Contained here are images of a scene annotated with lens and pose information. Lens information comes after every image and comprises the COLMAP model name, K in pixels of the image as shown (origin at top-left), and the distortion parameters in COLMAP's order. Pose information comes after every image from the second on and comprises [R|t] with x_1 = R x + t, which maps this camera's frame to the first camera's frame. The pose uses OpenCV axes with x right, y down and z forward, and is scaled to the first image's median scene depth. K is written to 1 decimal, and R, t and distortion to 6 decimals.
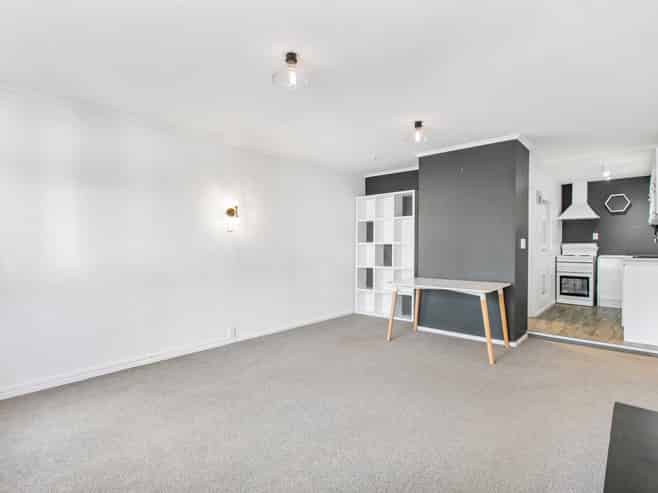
lens RADIAL K [[337.5, 0, 330.4], [0, 337.5, 246.3], [0, 0, 1]] dist [-0.012416, -0.000923]
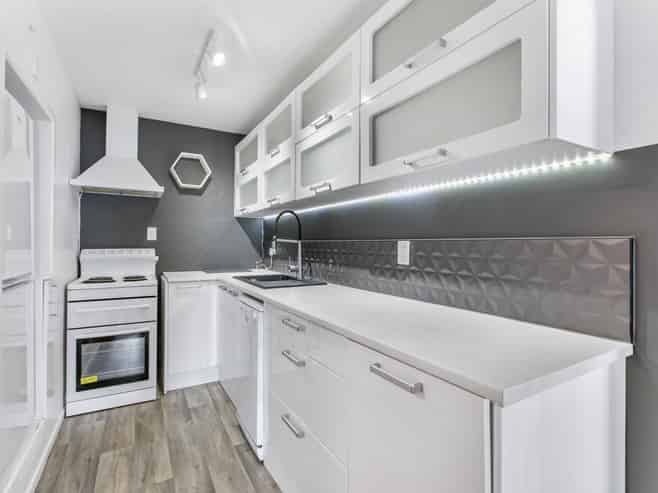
lens RADIAL K [[337.5, 0, 330.8], [0, 337.5, 244.3], [0, 0, 1]] dist [-0.012416, -0.000923]
pose [[0.288583, 0.010273, 0.957400, 0.419996], [-0.004793, 0.999945, -0.009285, -0.011820], [-0.957443, -0.001909, 0.288616, 0.637583]]
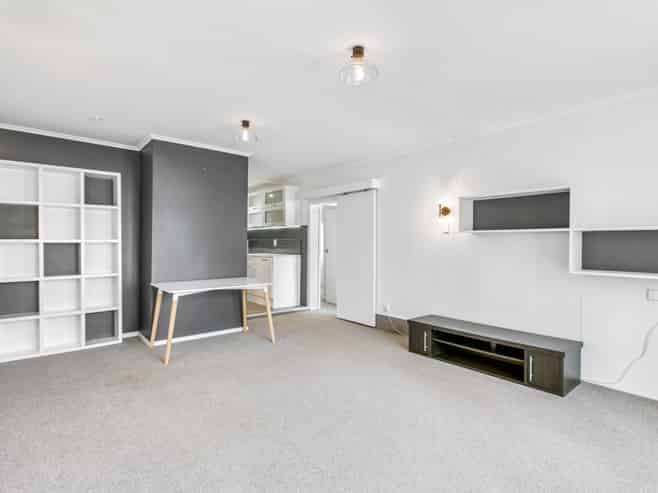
lens RADIAL K [[337.5, 0, 328.6], [0, 337.5, 244.4], [0, 0, 1]] dist [-0.012416, -0.000923]
pose [[0.104838, -0.001639, 0.994488, -0.392953], [0.000873, 0.999998, 0.001556, -0.003102], [-0.994489, 0.000705, 0.104839, 0.365681]]
